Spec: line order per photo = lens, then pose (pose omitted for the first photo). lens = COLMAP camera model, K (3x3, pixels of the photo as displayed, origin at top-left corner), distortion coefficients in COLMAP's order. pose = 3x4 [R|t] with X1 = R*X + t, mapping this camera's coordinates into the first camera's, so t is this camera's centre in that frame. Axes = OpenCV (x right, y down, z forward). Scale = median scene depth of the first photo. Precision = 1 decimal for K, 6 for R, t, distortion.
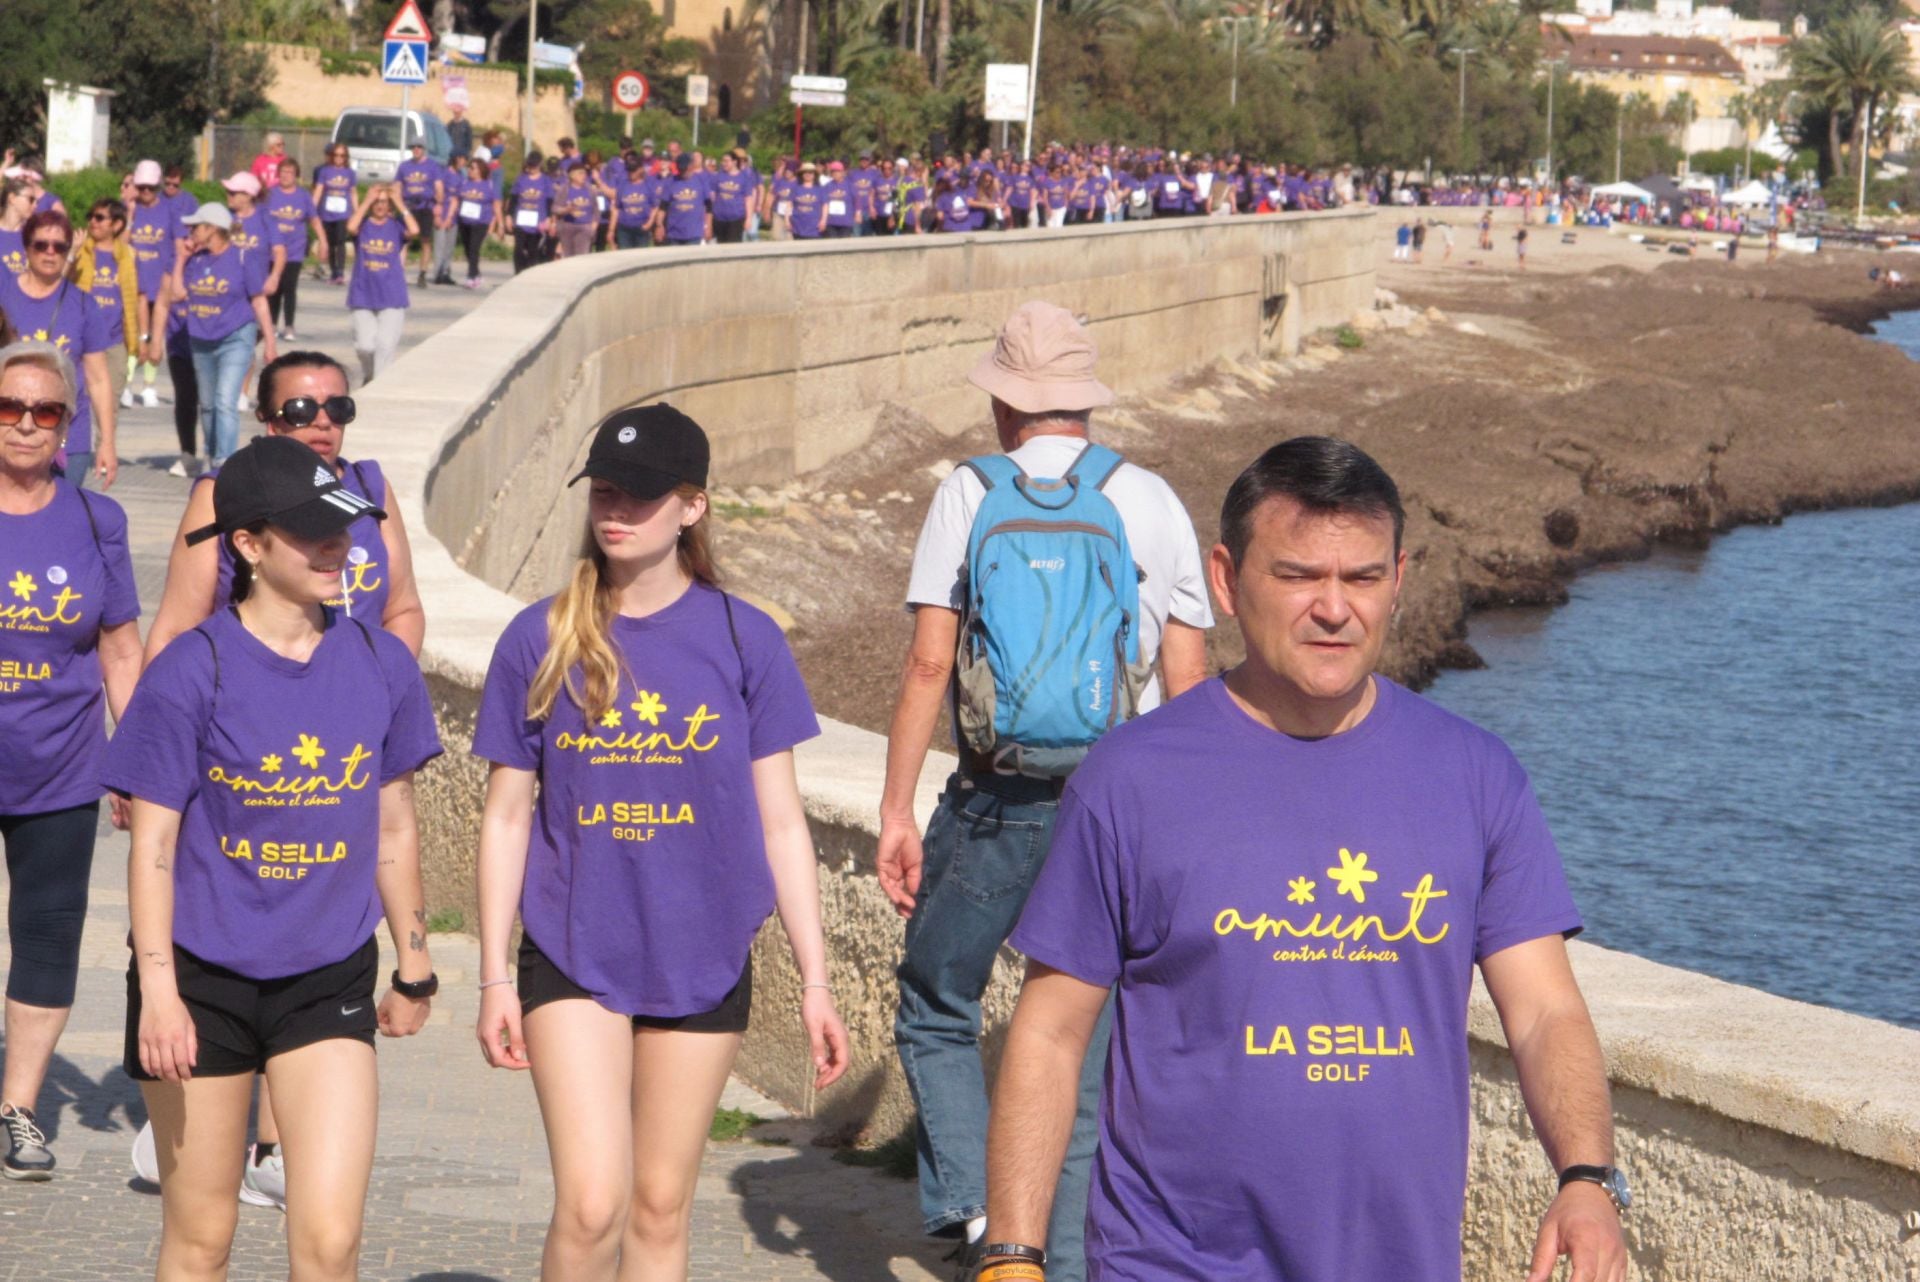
lens RADIAL K [[7789.0, 0, 960.6], [0, 7789.0, 638.6], [0, 0, 1]] dist [0.064606, -1.807177]
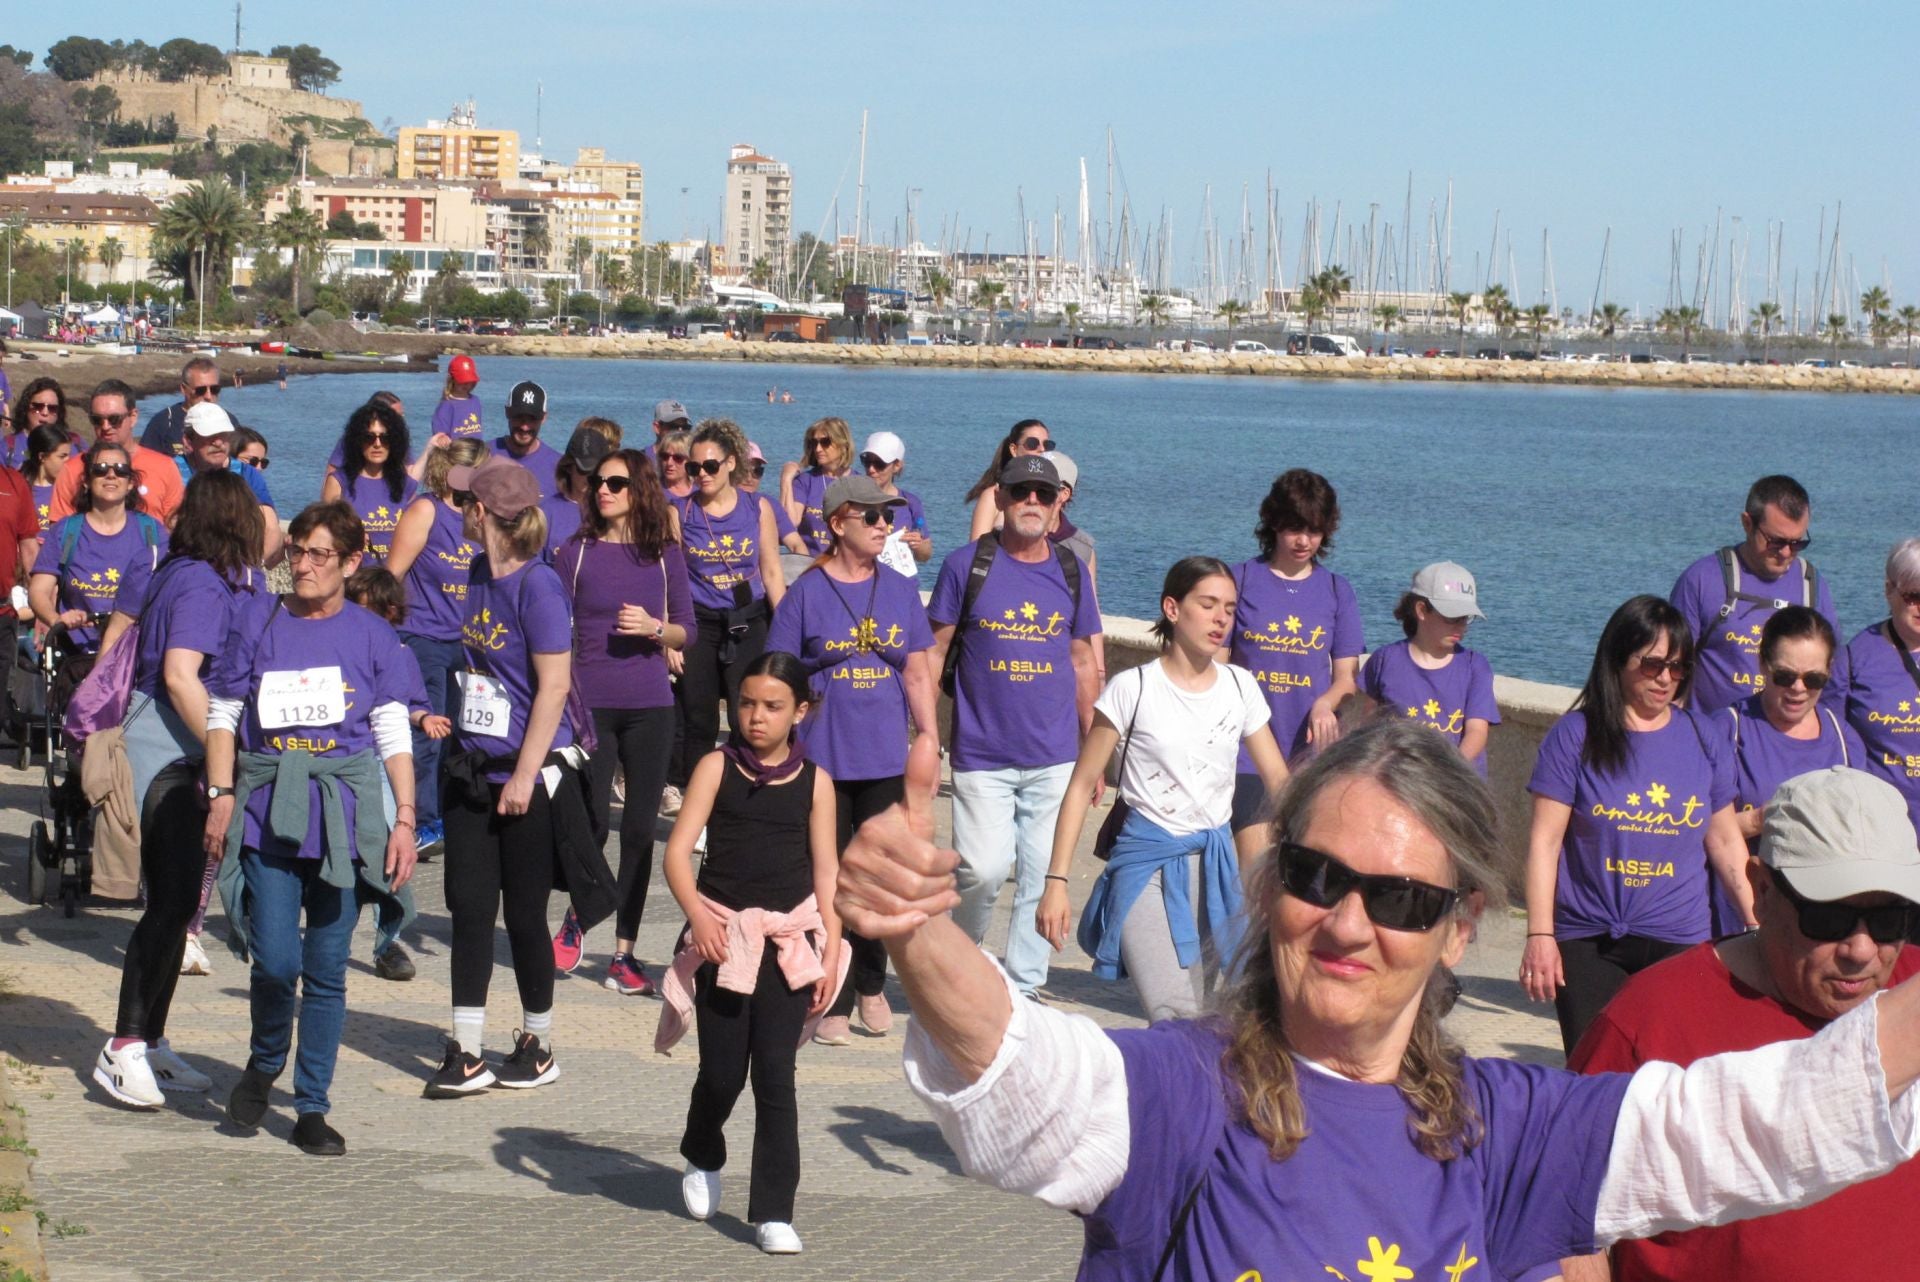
lens RADIAL K [[6564.9, 0, 959.5], [0, 6564.9, 640.5], [0, 0, 1]] dist [-0.105407, -0.693396]
pose [[0.978069, -0.029464, 0.206187, 0.009219], [0.031140, 0.999503, -0.004889, 0.007094], [-0.205941, 0.011203, 0.978500, -0.103737]]
